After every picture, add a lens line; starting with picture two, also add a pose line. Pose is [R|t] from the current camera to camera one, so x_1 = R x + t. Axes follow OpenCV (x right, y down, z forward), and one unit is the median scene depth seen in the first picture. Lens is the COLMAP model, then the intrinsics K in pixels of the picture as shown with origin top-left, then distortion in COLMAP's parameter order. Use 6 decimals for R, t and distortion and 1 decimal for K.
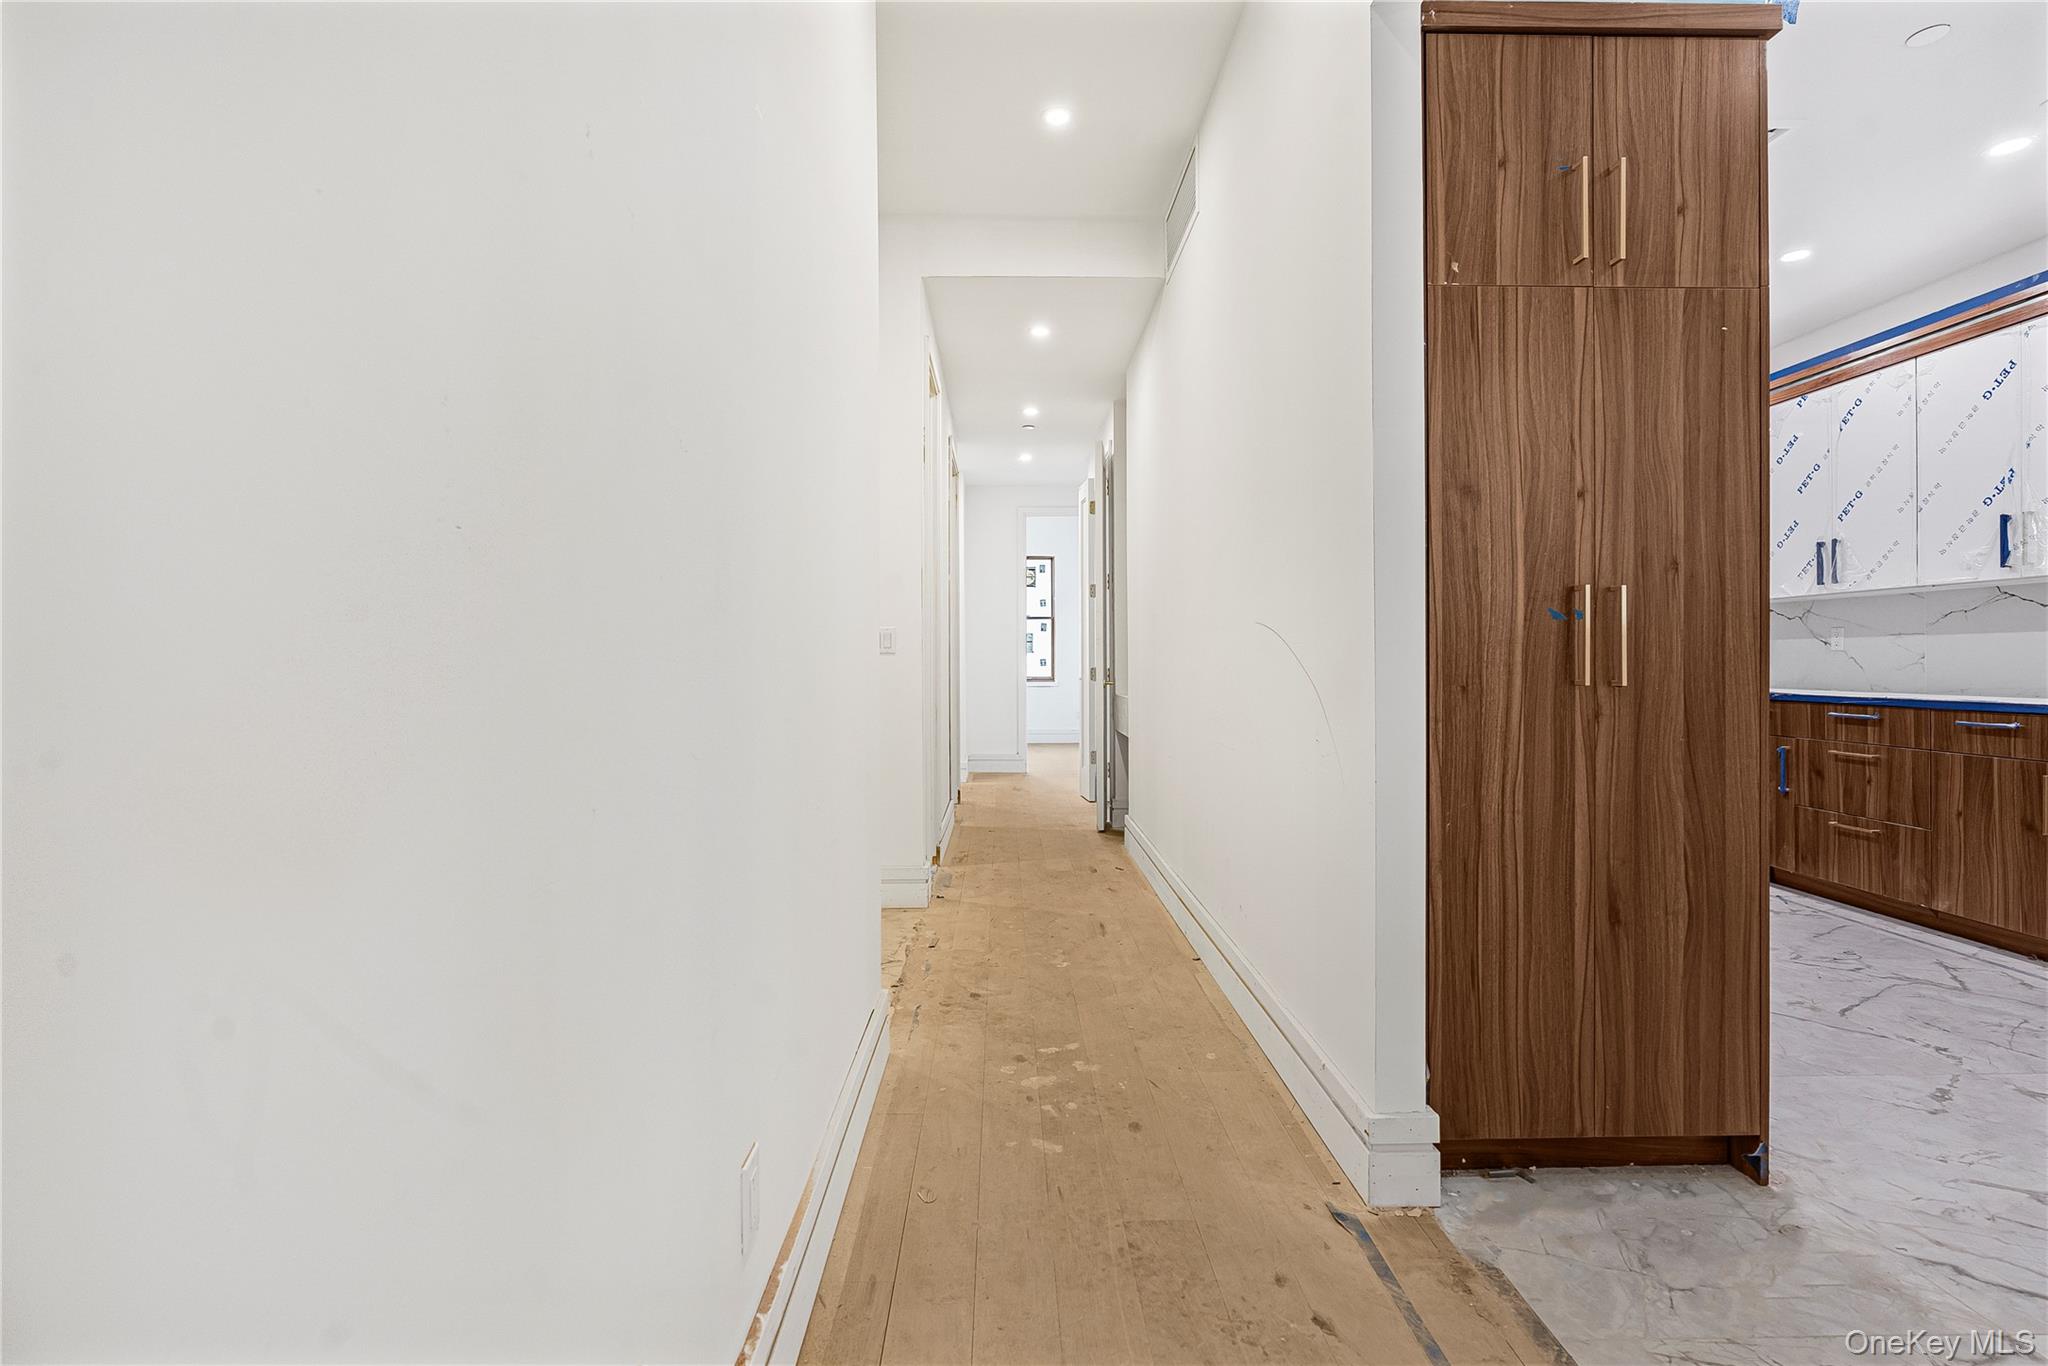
lens RADIAL K [[934.4, 0, 1017.3], [0, 934.4, 662.5], [0, 0, 1]] dist [-0.005704, 0.000755]
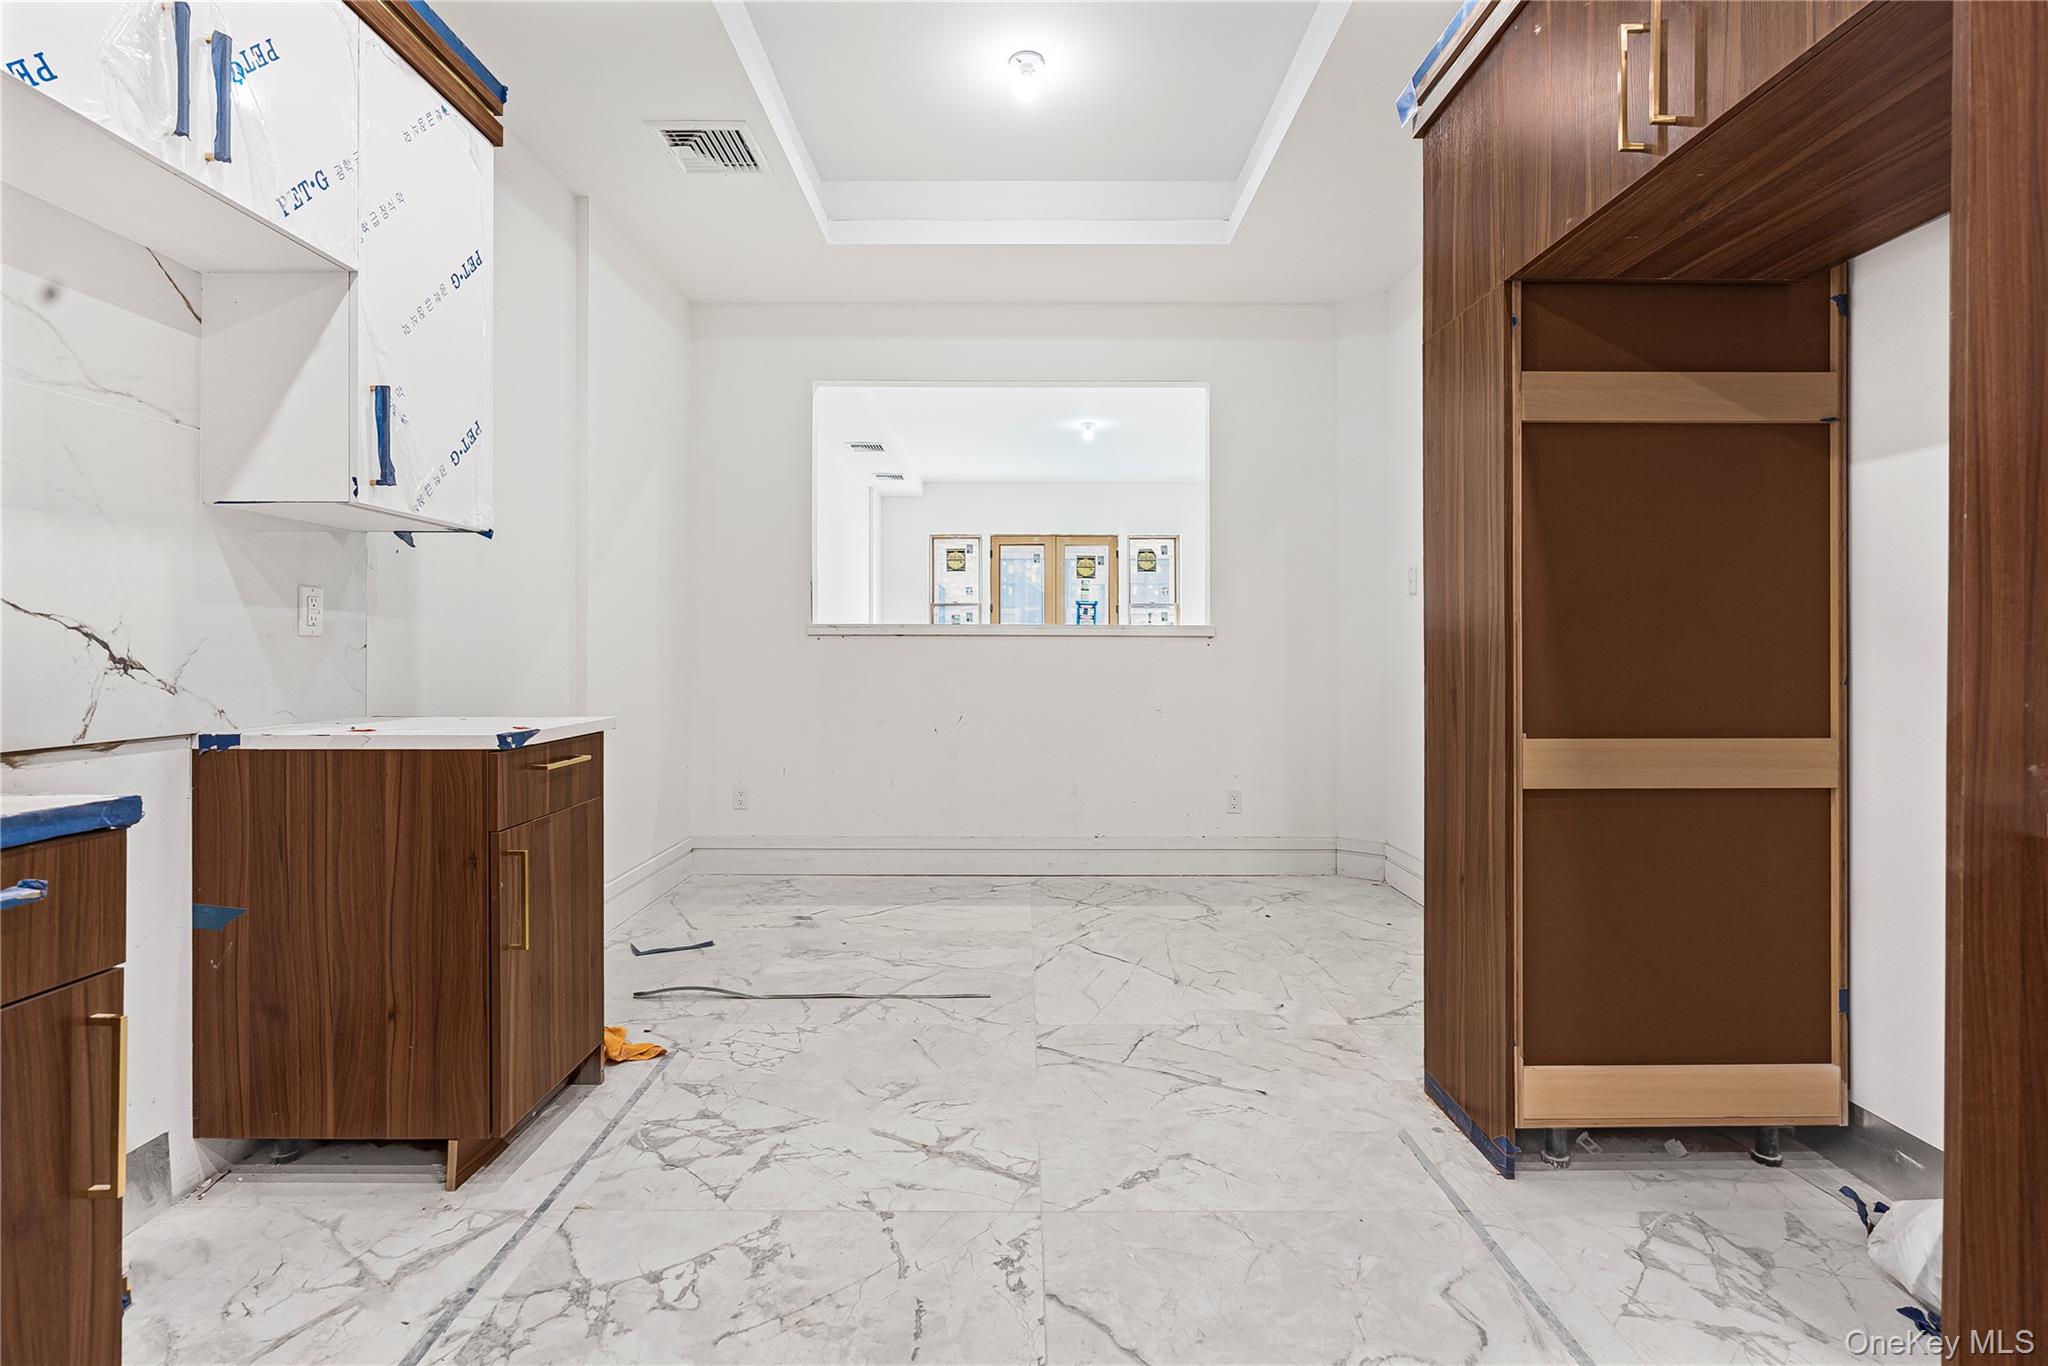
lens RADIAL K [[934.4, 0, 1017.3], [0, 934.4, 662.5], [0, 0, 1]] dist [-0.005704, 0.000755]
pose [[-0.999801, 0.003378, 0.019652, 0.727165], [0.003585, 0.999938, 0.010500, -0.005600], [-0.019615, 0.010569, -0.999752, 1.228151]]
